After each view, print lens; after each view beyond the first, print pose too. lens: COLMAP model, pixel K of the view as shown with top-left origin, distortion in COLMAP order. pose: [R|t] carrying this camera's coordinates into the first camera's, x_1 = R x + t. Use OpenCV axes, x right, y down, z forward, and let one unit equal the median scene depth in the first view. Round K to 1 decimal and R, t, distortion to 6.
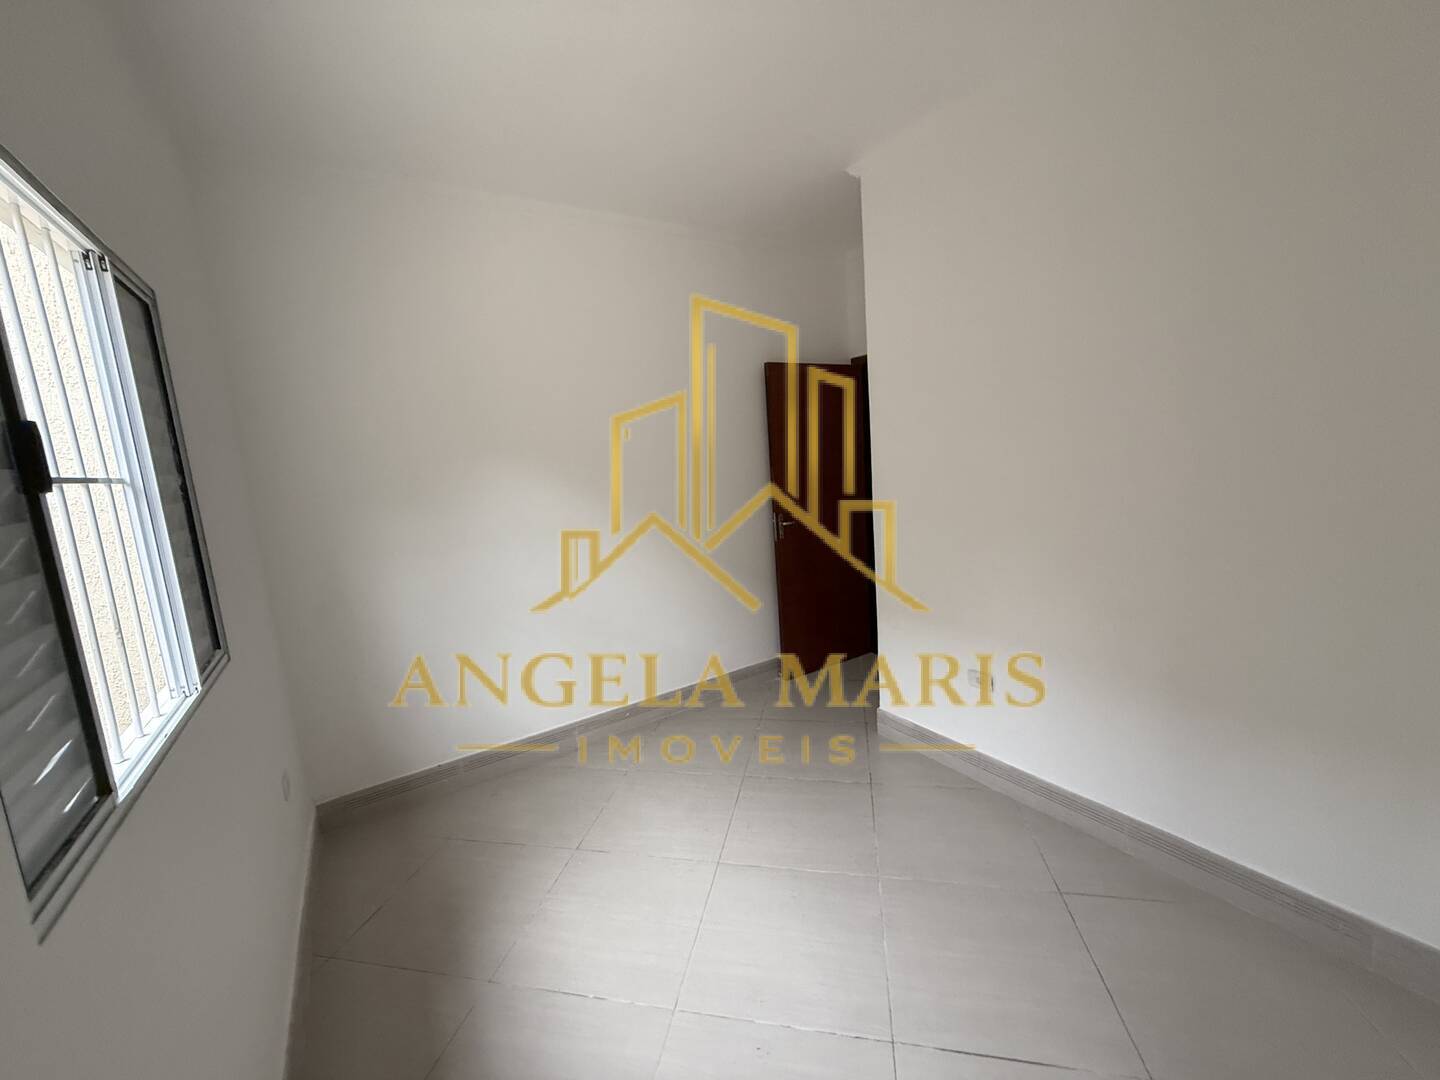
lens RADIAL K [[575.3, 0, 715.2], [0, 575.3, 540.1], [0, 0, 1]] dist [0.003000, -0.000291]
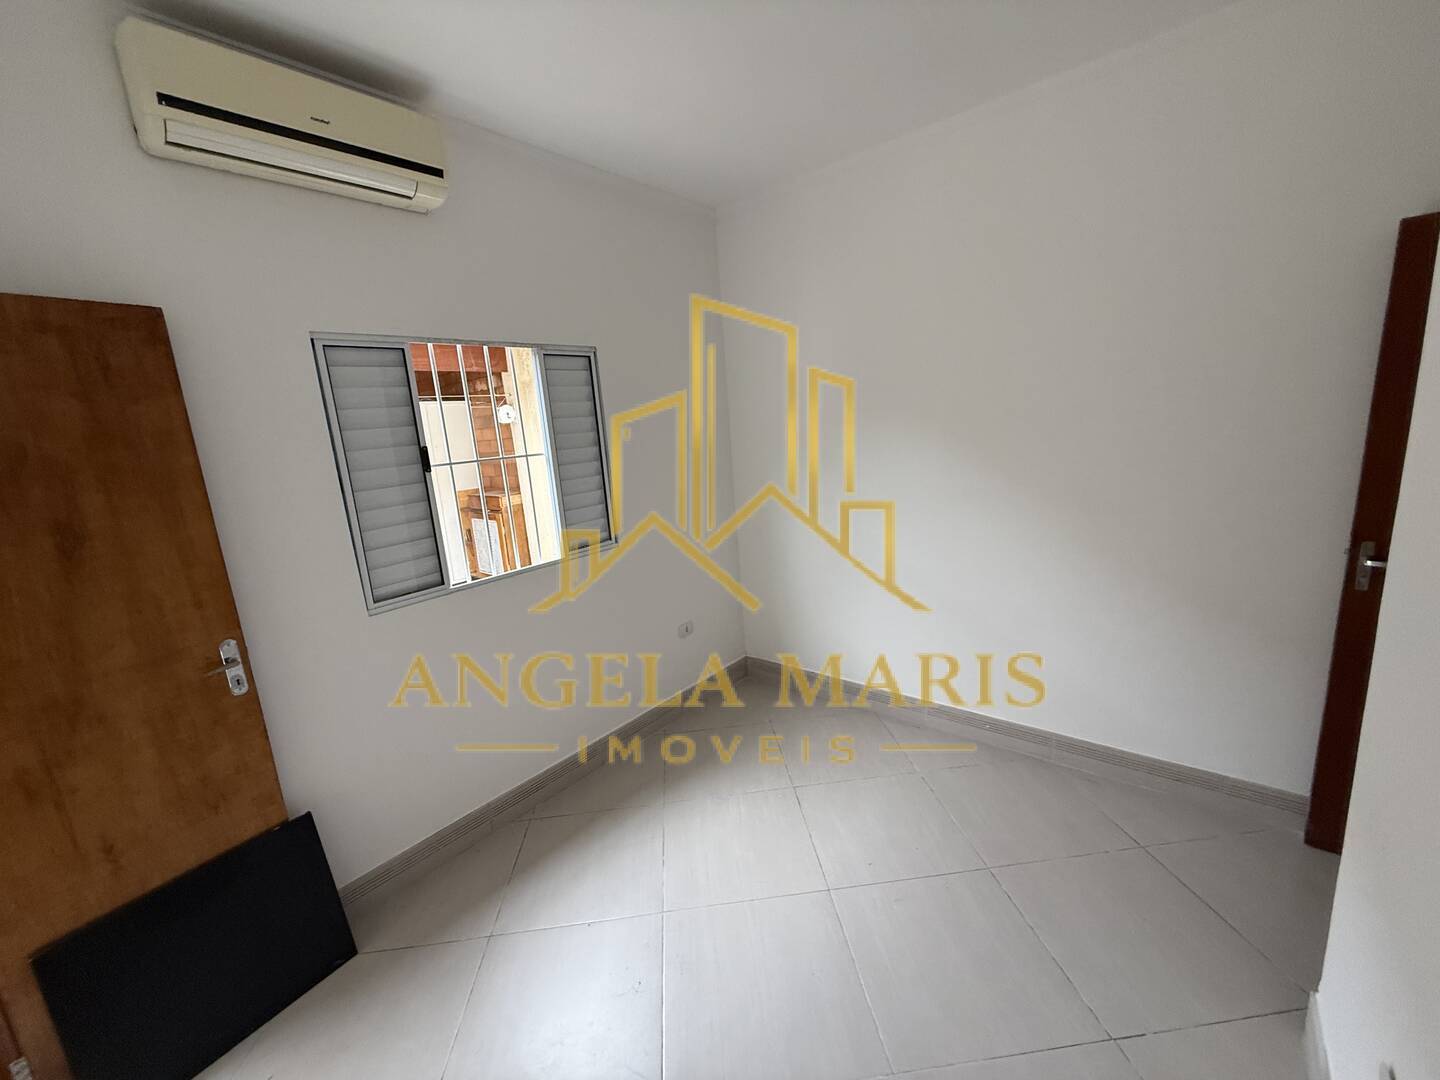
lens RADIAL K [[575.3, 0, 715.2], [0, 575.3, 540.1], [0, 0, 1]] dist [0.003000, -0.000291]
pose [[0.301553, 0.239712, -0.922824, 0.915248], [-0.091610, 0.970686, 0.222209, -0.247692], [0.949038, 0.017533, 0.314673, 0.694070]]
